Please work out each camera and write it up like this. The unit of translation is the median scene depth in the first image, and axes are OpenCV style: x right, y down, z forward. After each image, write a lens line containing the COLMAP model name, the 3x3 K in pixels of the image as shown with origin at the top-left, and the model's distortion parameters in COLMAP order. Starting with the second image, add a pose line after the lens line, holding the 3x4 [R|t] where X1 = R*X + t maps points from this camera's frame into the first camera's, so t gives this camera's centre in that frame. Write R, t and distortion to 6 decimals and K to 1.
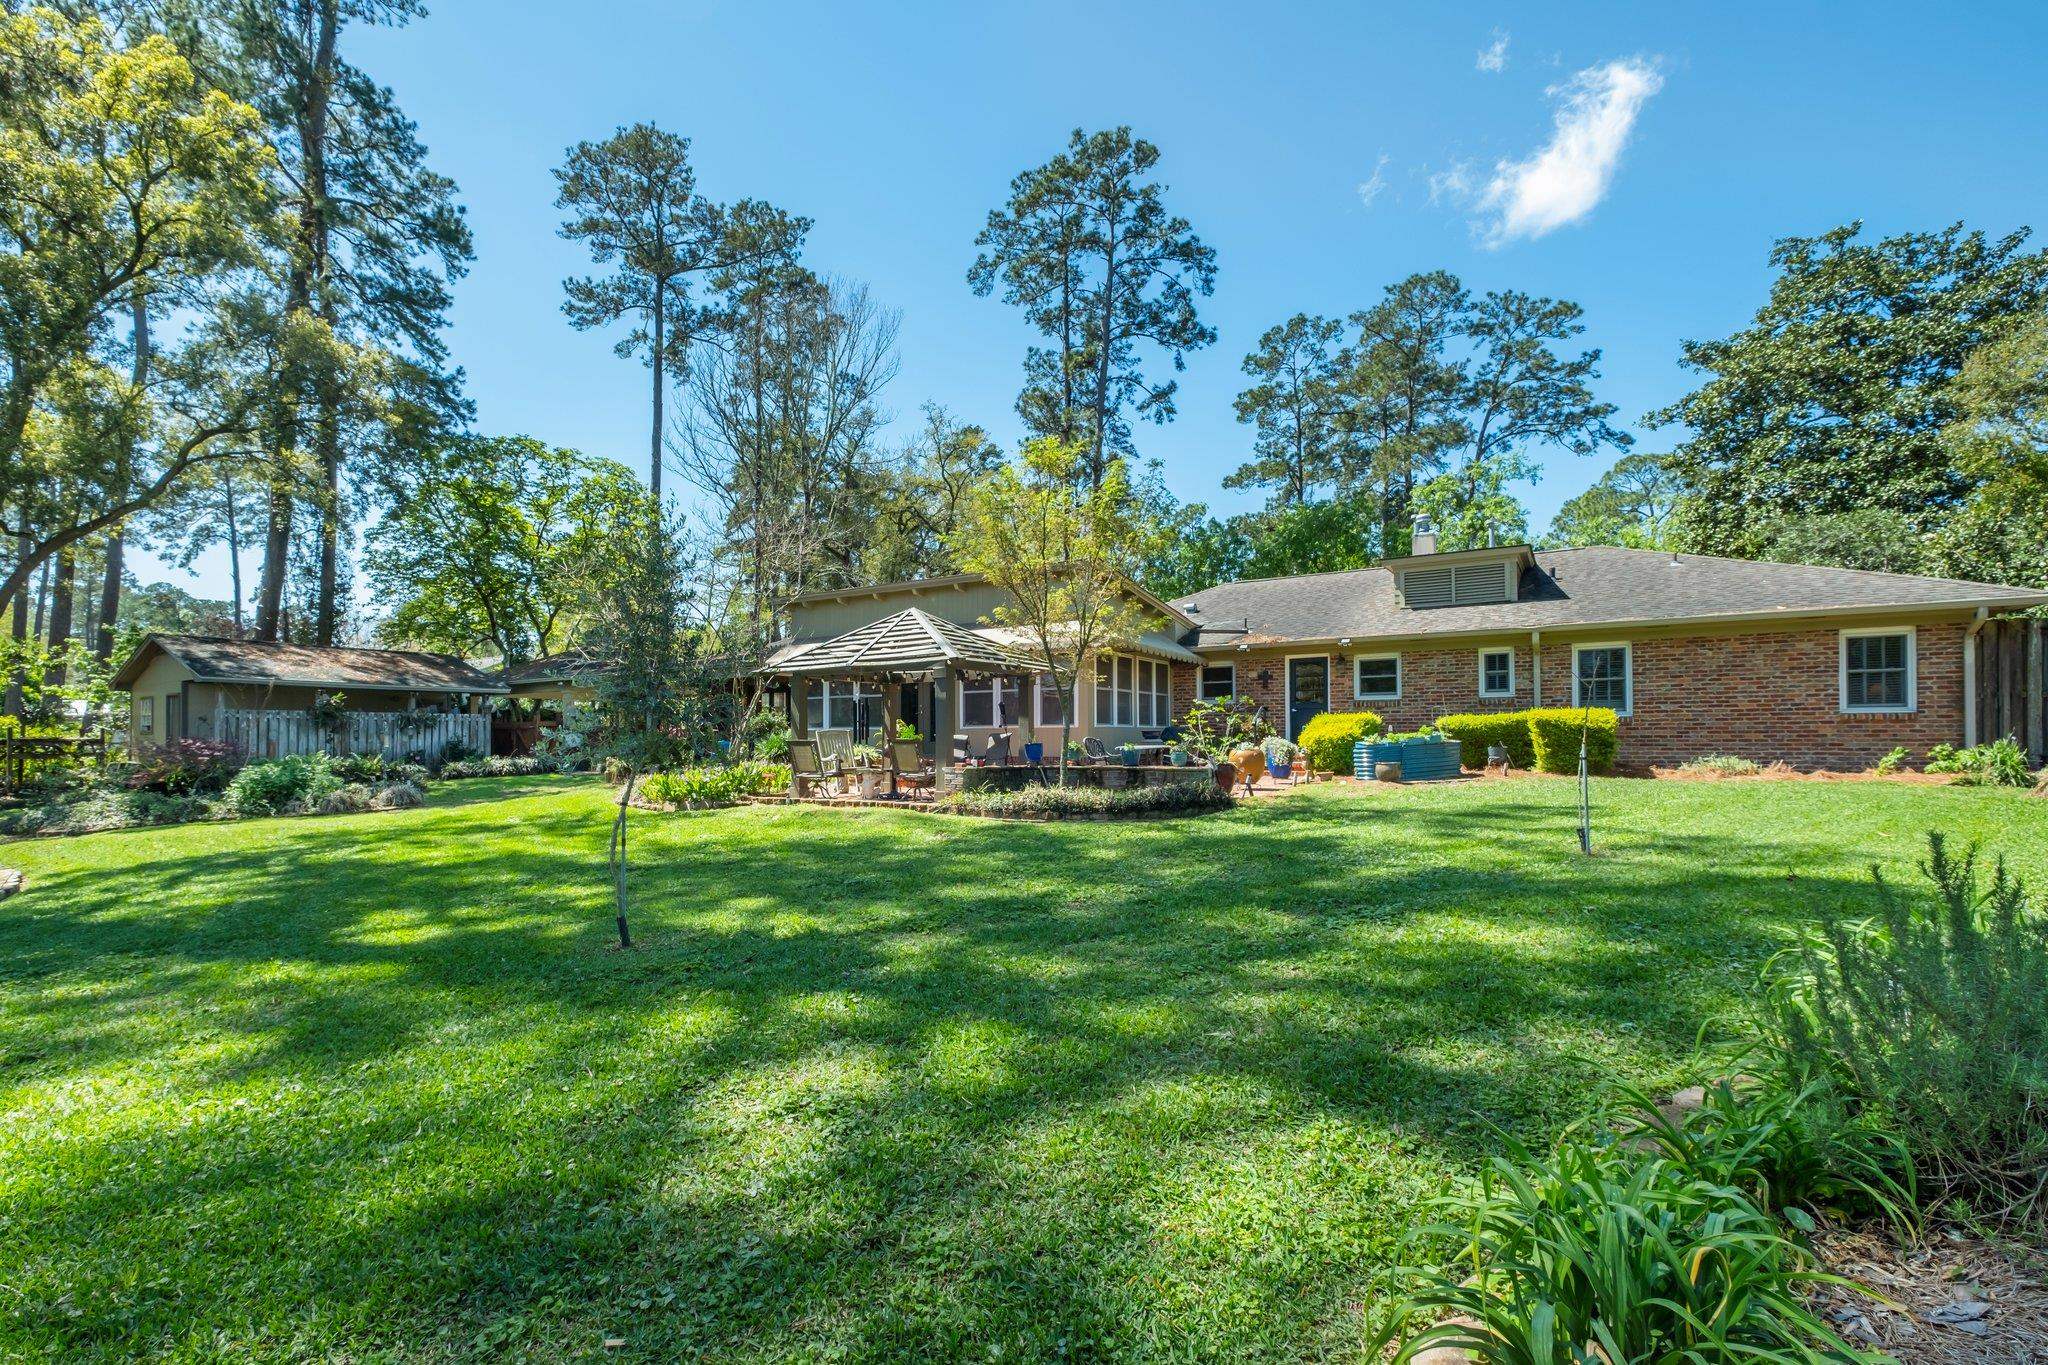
lens RADIAL K [[881.8, 0, 994.5], [0, 881.8, 692.7], [0, 0, 1]] dist [-0.003604, -0.000004]
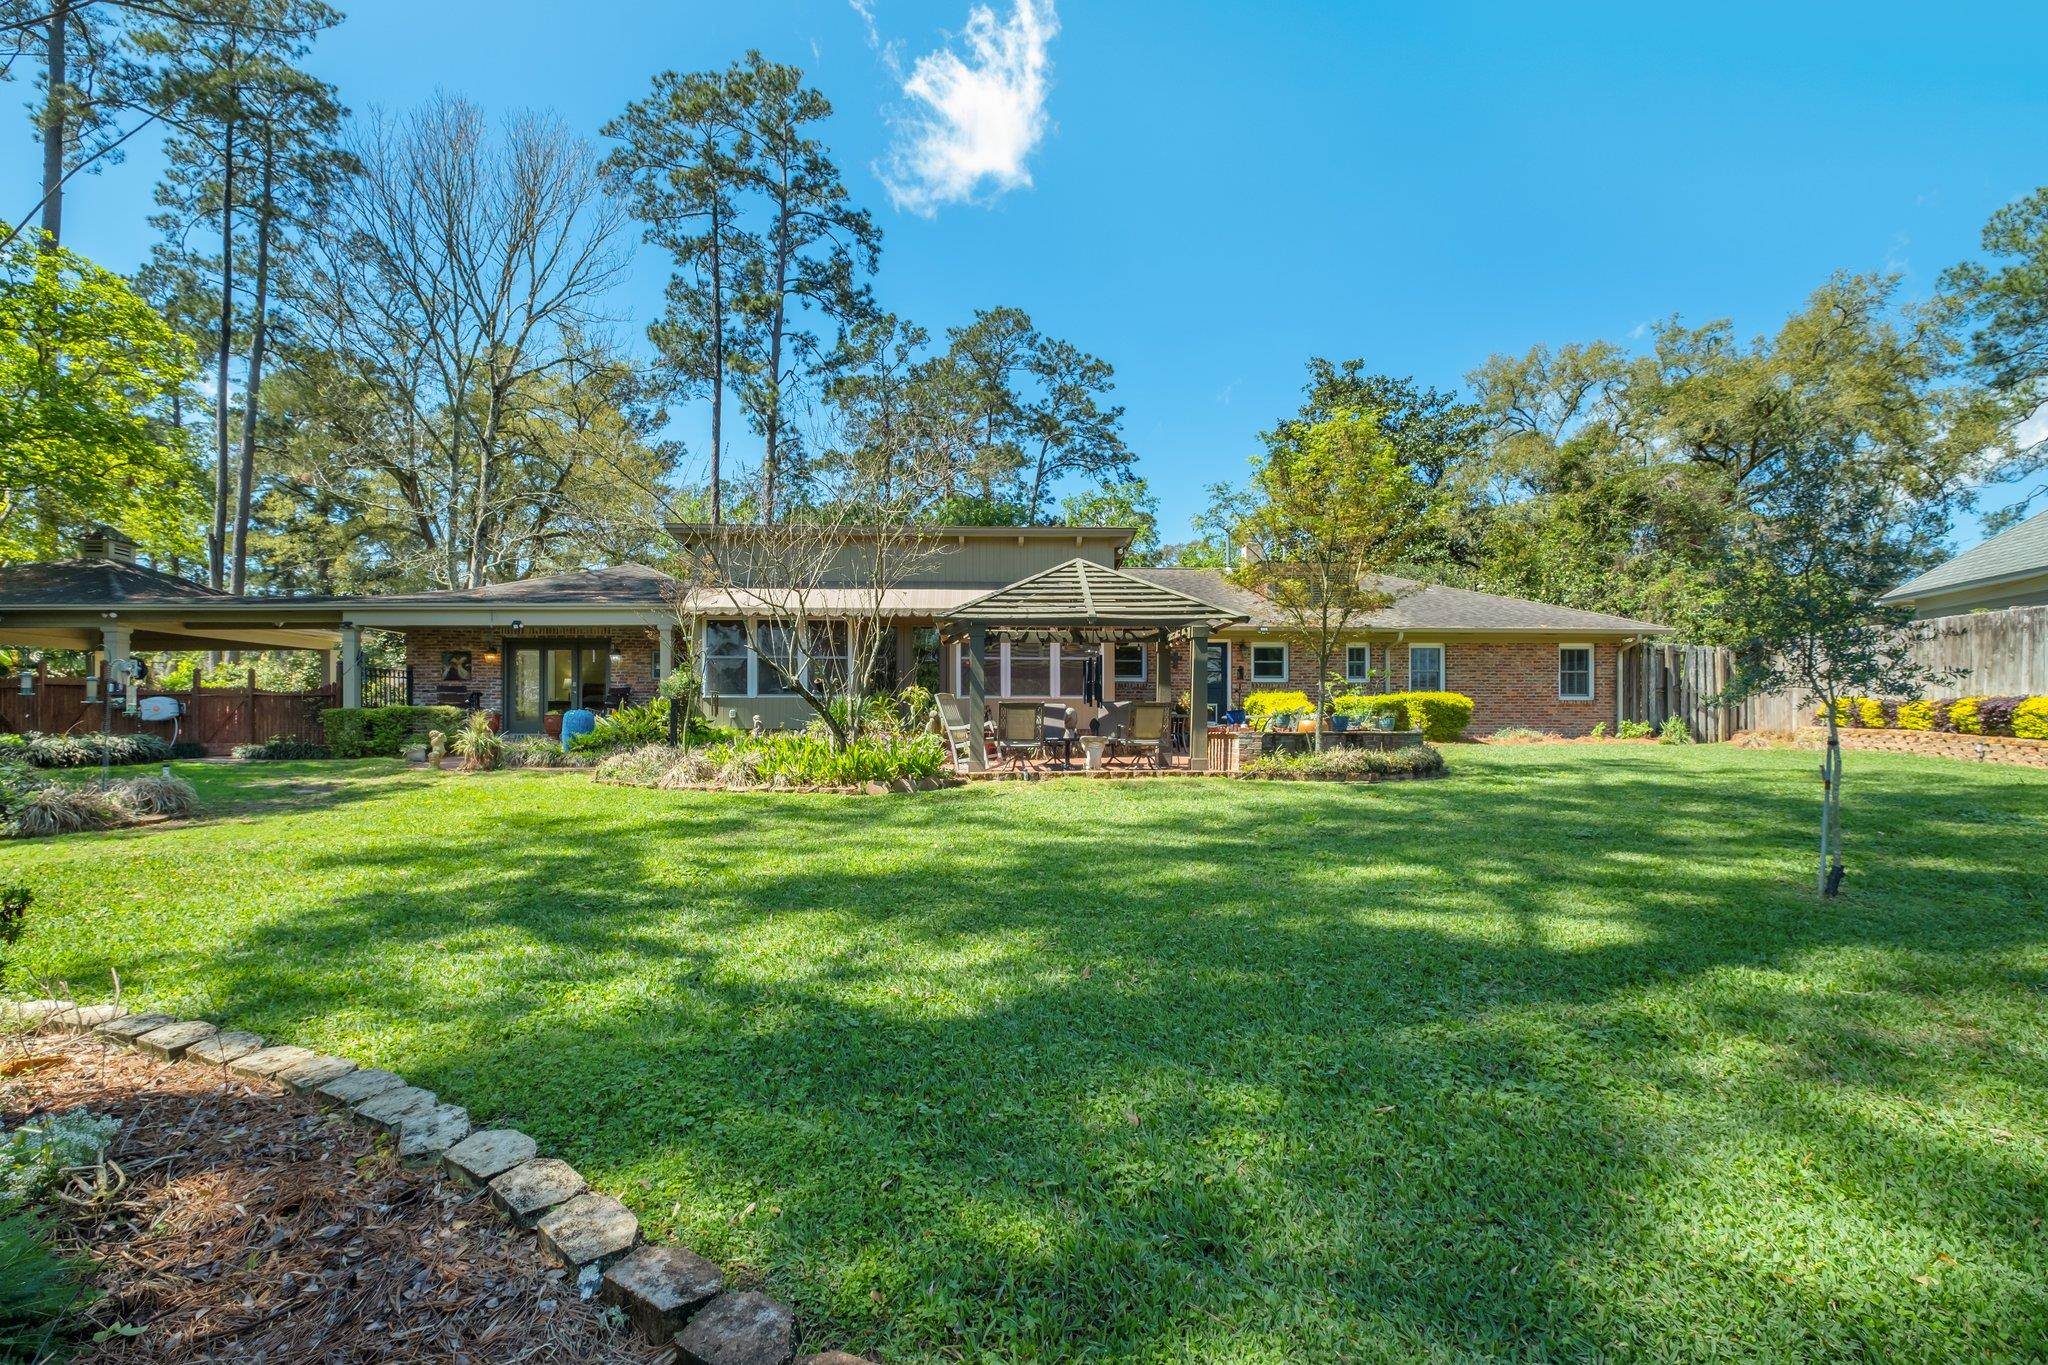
lens RADIAL K [[882.5, 0, 1012.6], [0, 882.5, 705.0], [0, 0, 1]] dist [-0.016756, 0.000601]
pose [[0.828465, 0.017506, 0.559768, -0.168368], [-0.034222, 0.999226, 0.019401, 0.009312], [-0.558995, -0.035230, 0.828422, 0.073596]]
